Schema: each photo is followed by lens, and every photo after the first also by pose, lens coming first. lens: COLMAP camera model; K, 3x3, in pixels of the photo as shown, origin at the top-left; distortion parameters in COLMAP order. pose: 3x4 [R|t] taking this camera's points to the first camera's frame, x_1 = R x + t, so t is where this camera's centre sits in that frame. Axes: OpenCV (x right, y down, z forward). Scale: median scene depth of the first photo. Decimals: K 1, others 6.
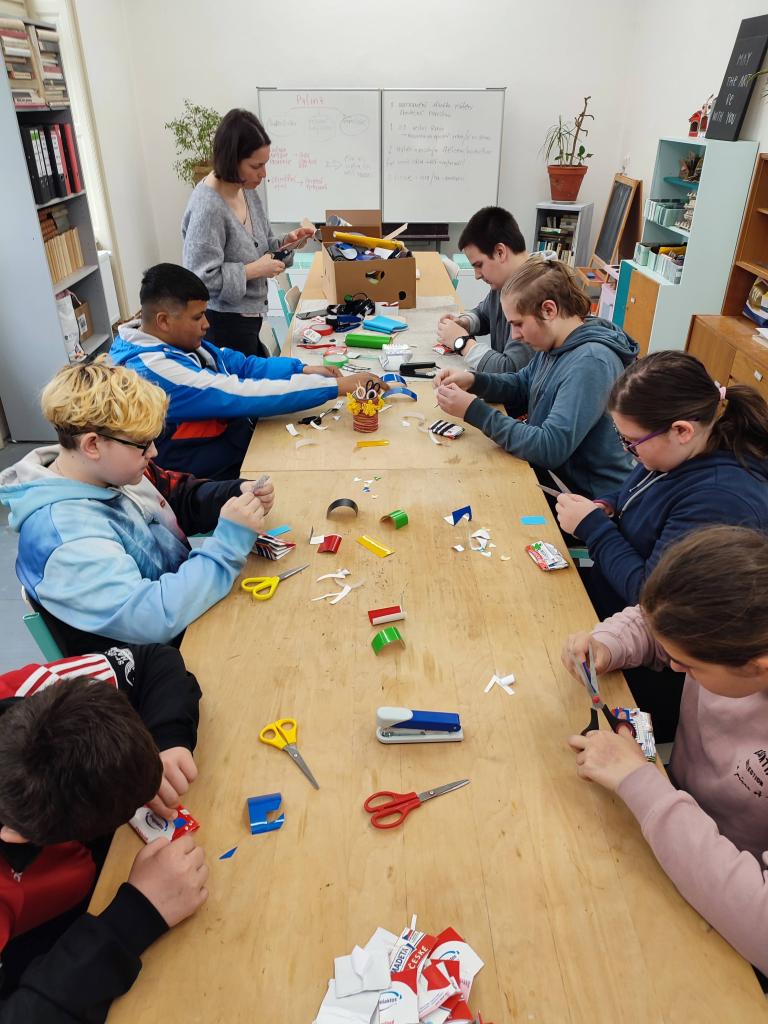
lens RADIAL K [[729.9, 0, 390.7], [0, 729.9, 514.8], [0, 0, 1]] dist [0.013951, -0.003837]
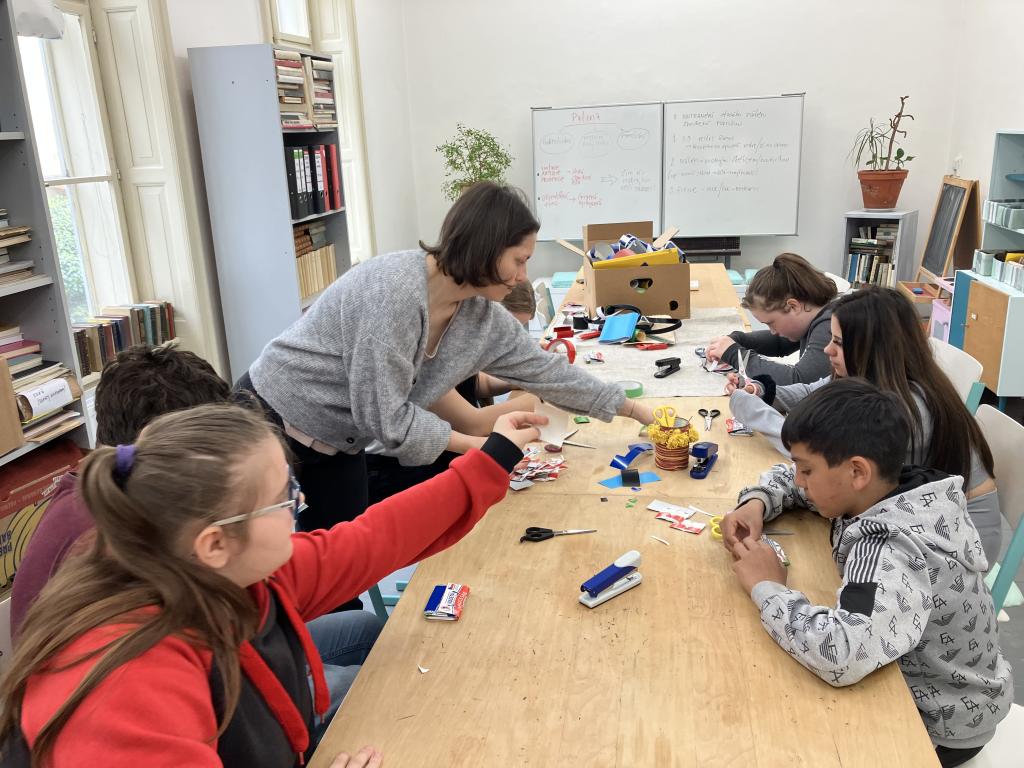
lens RADIAL K [[840.9, 0, 502.5], [0, 840.9, 386.9], [0, 0, 1]] dist [0.016199, -0.007119]
pose [[0.978130, 0.014042, -0.207520, 0.021217], [-0.058932, 0.975543, -0.211760, 0.012057], [0.199471, 0.219358, 0.955036, 0.030884]]
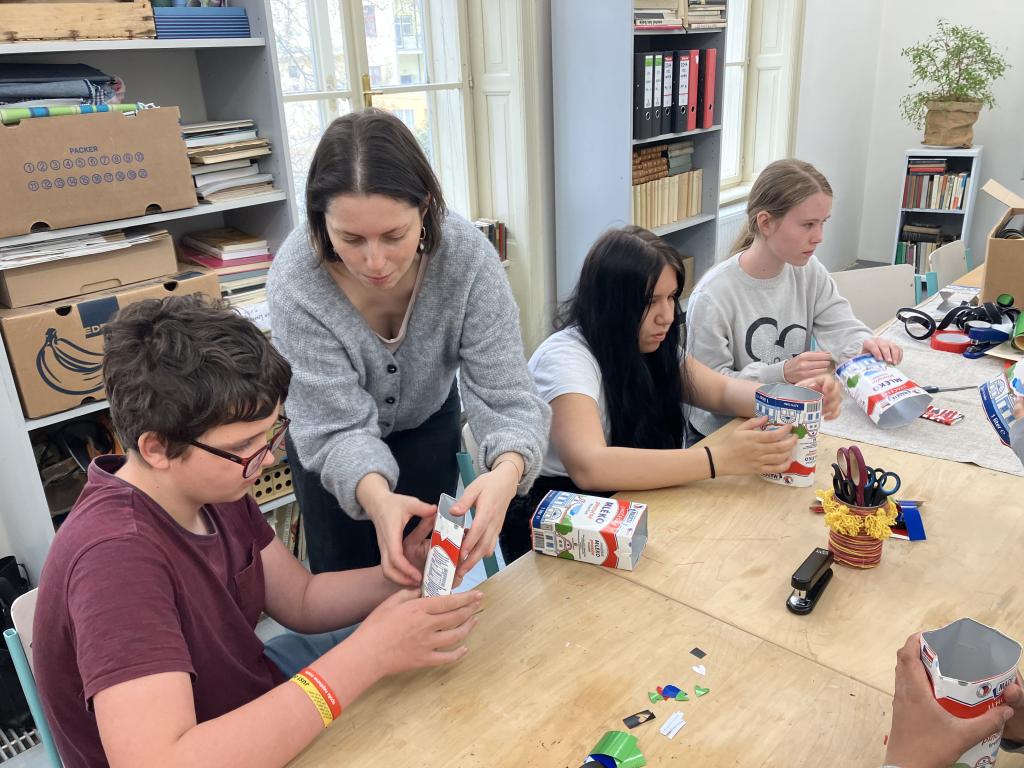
lens RADIAL K [[871.5, 0, 510.4], [0, 871.5, 379.1], [0, 0, 1]] dist [0.026315, -0.021994]
pose [[0.719156, 0.206293, -0.663519, 0.112916], [-0.302151, 0.952747, -0.031271, -0.075647], [0.625715, 0.222972, 0.747505, 0.194444]]
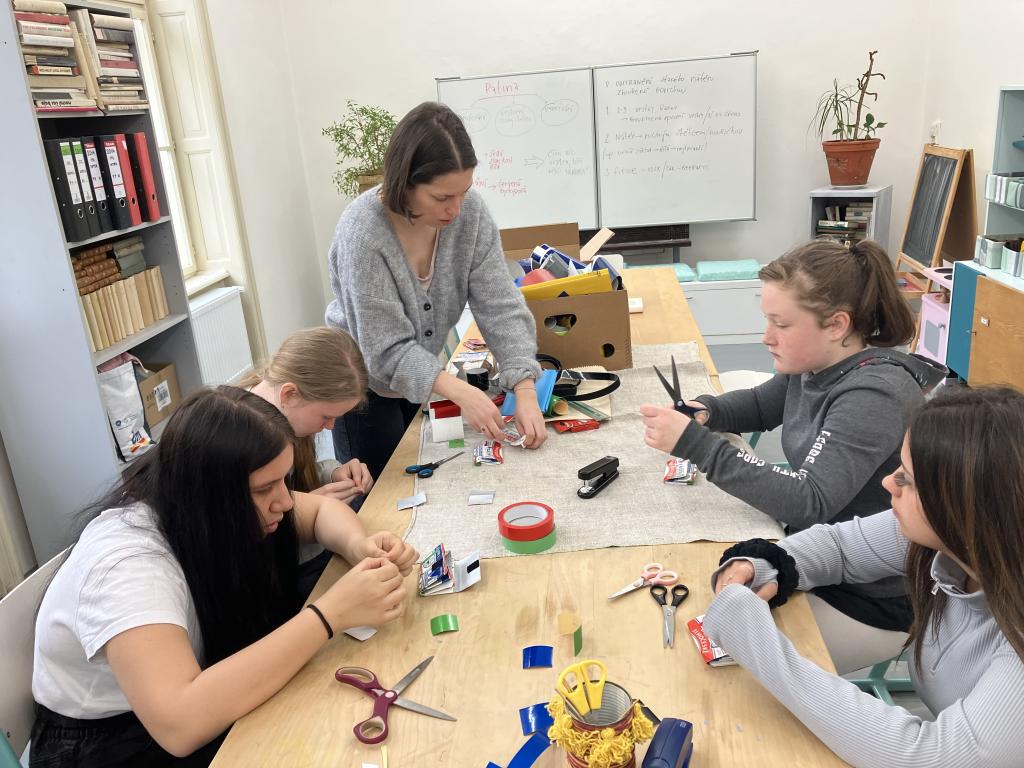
lens RADIAL K [[840.9, 0, 513.8], [0, 840.9, 386.1], [0, 0, 1]] dist [0.016199, -0.007119]
pose [[0.989248, -0.034102, -0.142215, 0.029975], [0.006523, 0.981755, -0.190040, -0.118185], [0.146101, 0.187069, 0.971421, 0.272633]]
